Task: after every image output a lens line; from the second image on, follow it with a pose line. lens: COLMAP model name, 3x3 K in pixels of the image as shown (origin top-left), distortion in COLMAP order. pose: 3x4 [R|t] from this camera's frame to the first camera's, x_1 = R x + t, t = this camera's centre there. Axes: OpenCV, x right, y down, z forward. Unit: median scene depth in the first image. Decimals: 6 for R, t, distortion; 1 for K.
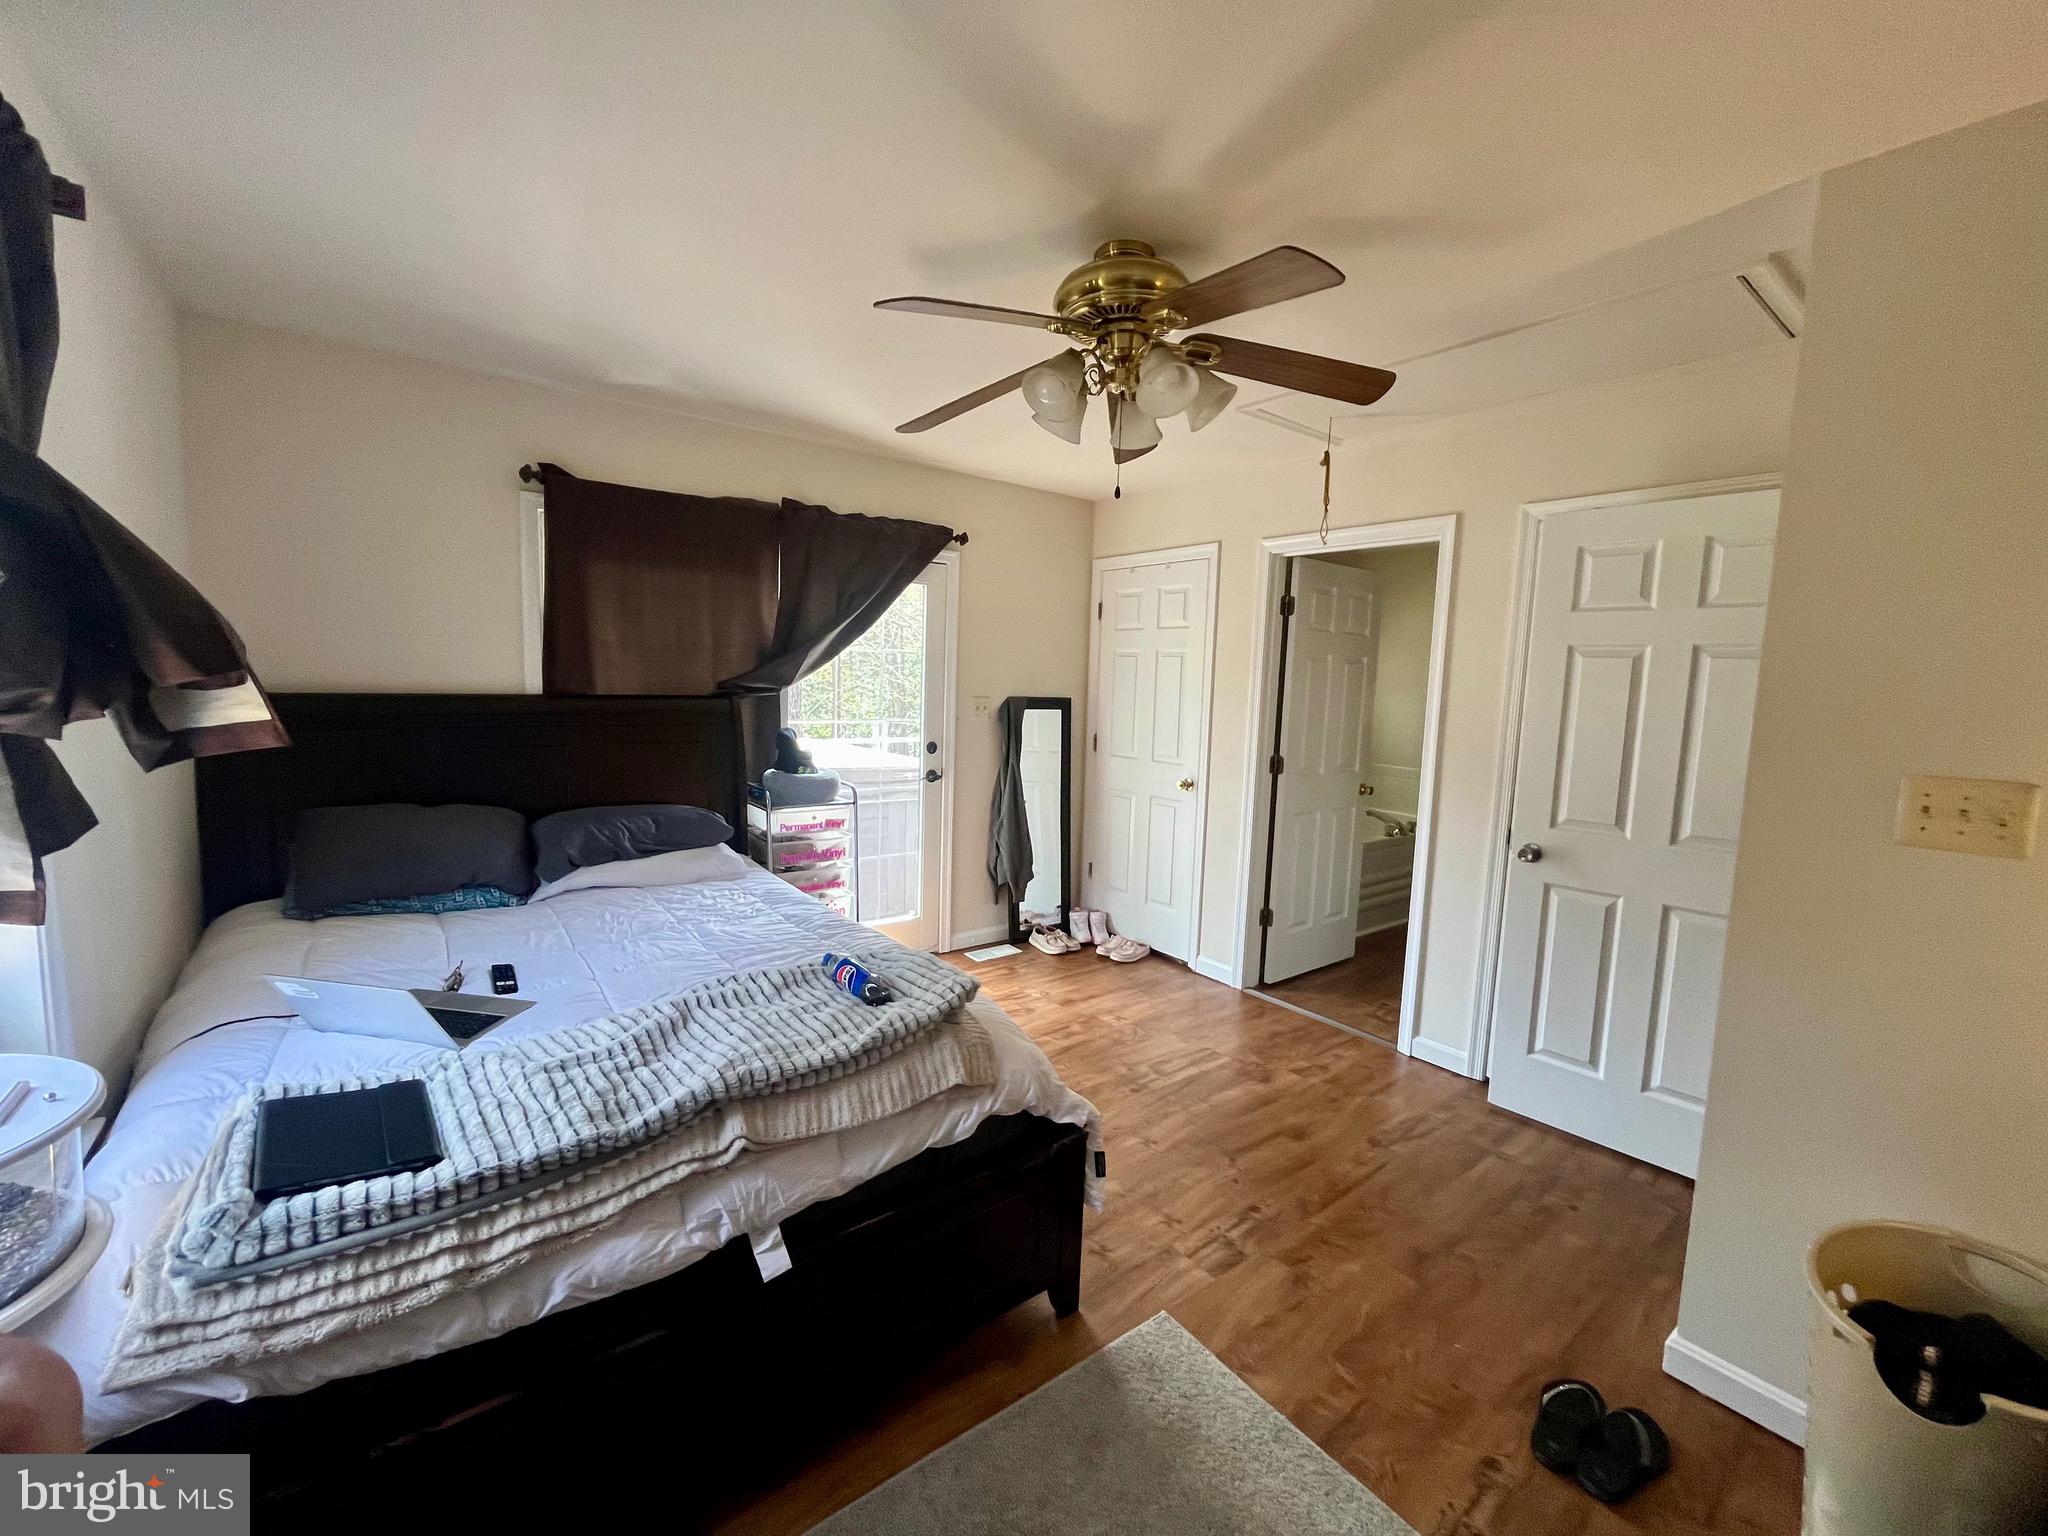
lens RADIAL K [[832.1, 0, 1032.4], [0, 832.1, 768.0], [0, 0, 1]] dist [-0.002408, -0.000145]
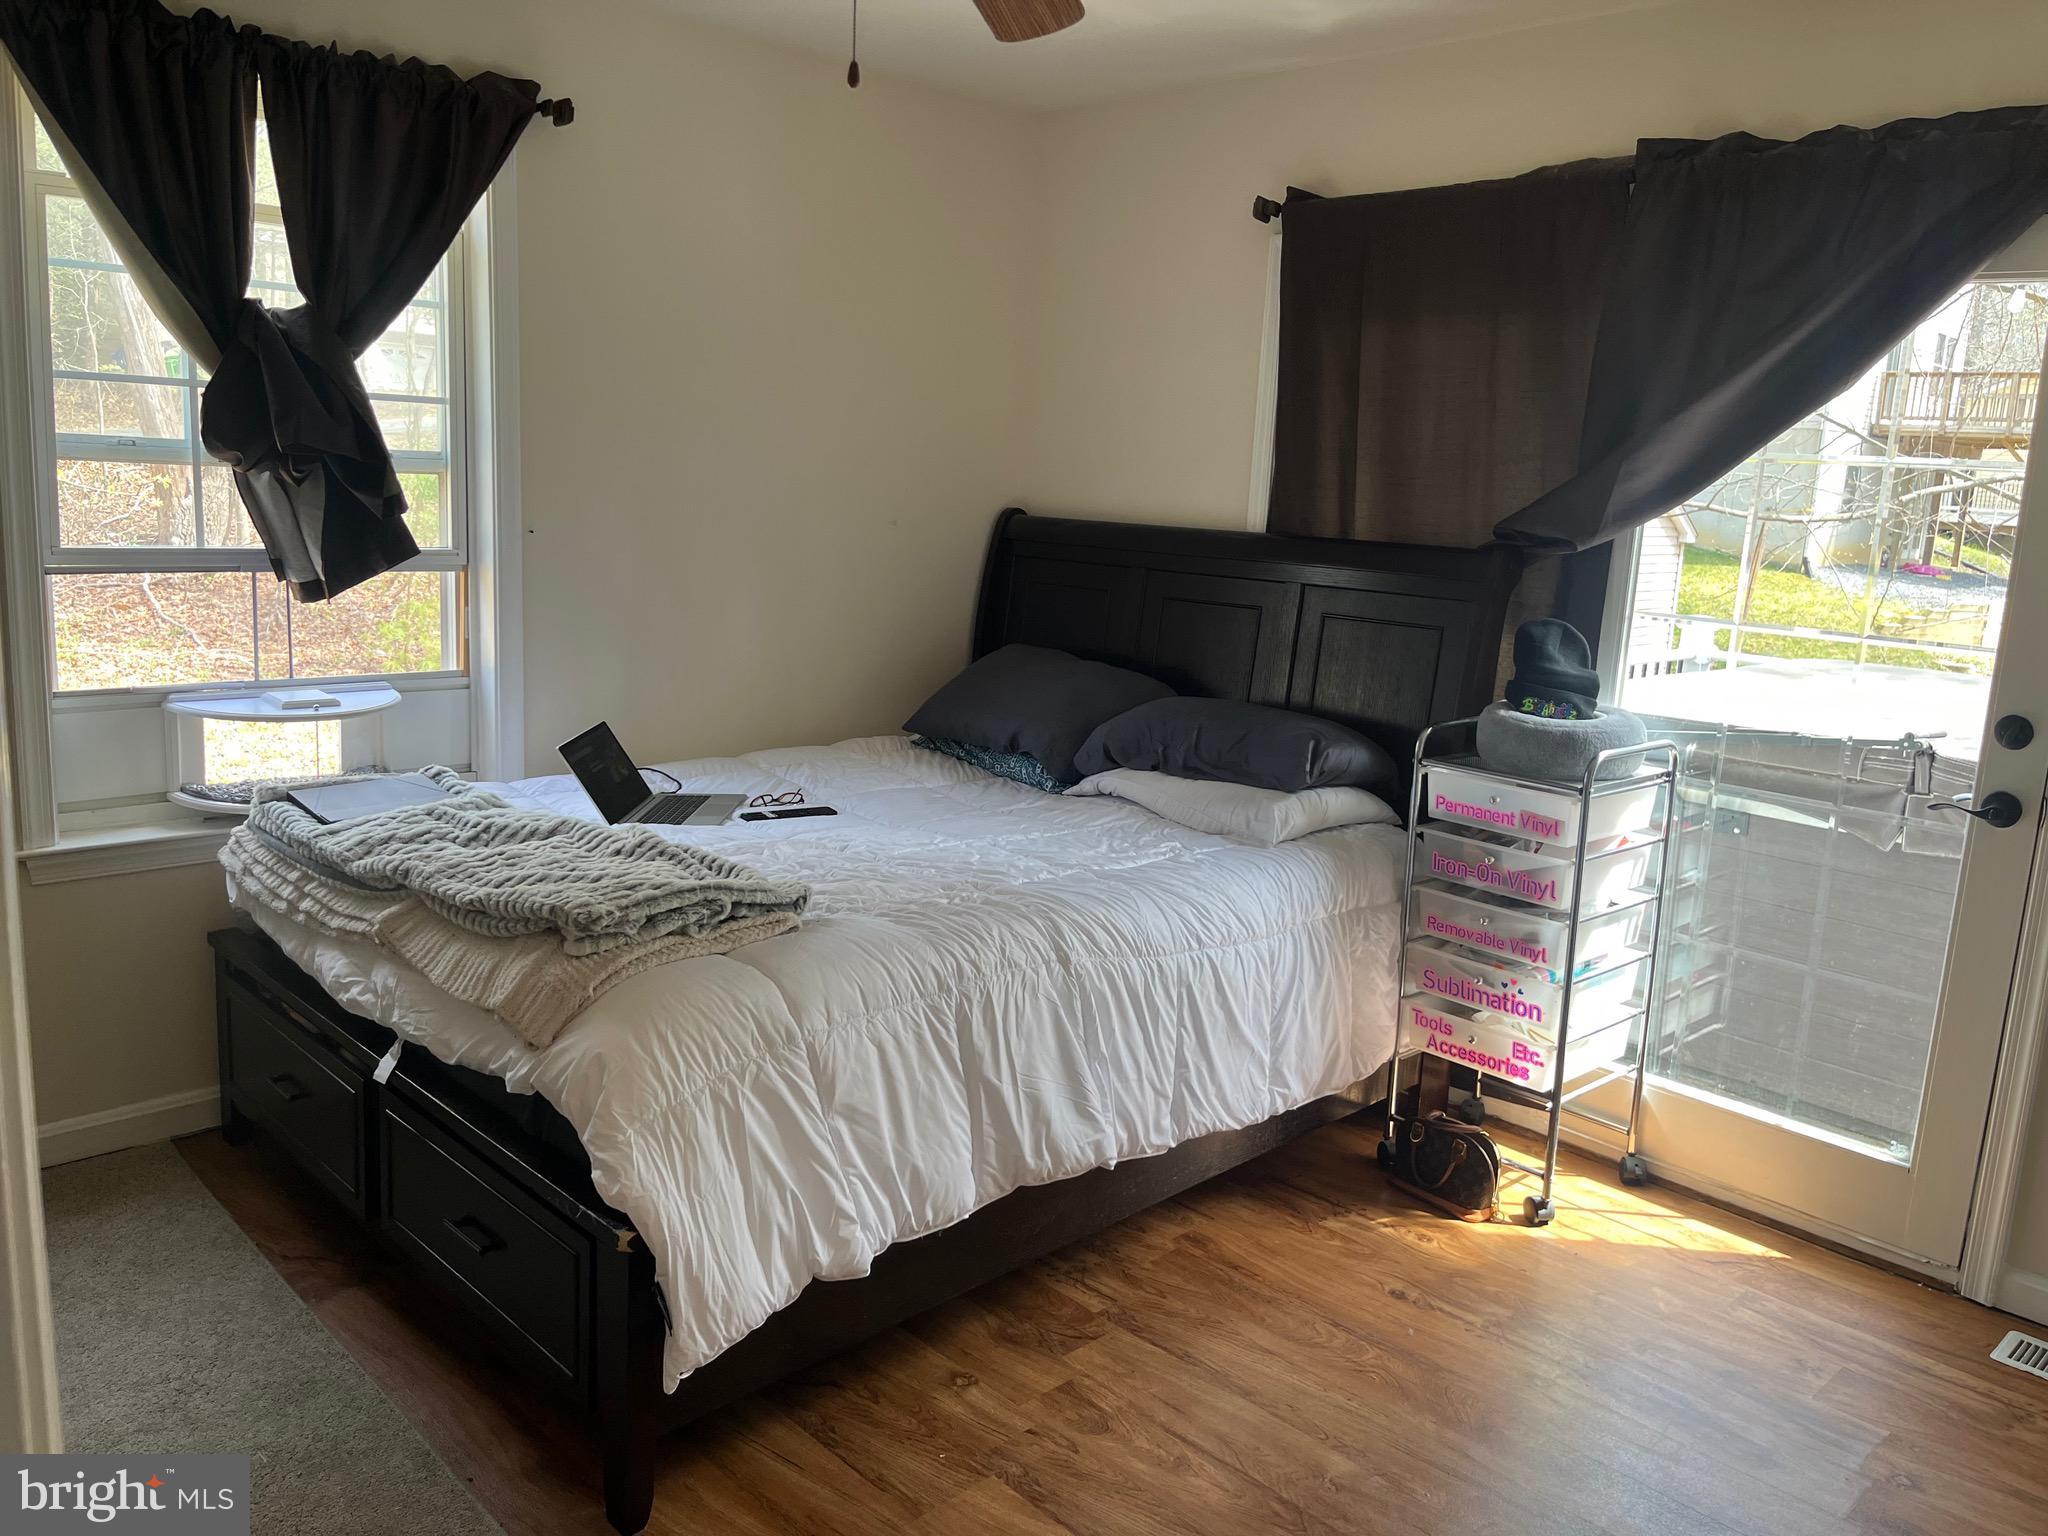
lens RADIAL K [[1553.8, 0, 1028.0], [0, 1553.8, 764.1], [0, 0, 1]] dist [0.032504, -0.031046]
pose [[0.086739, 0.167556, -0.982039, 0.735860], [-0.154178, 0.976136, 0.152931, -0.073383], [0.984228, 0.138144, 0.110502, 0.735387]]
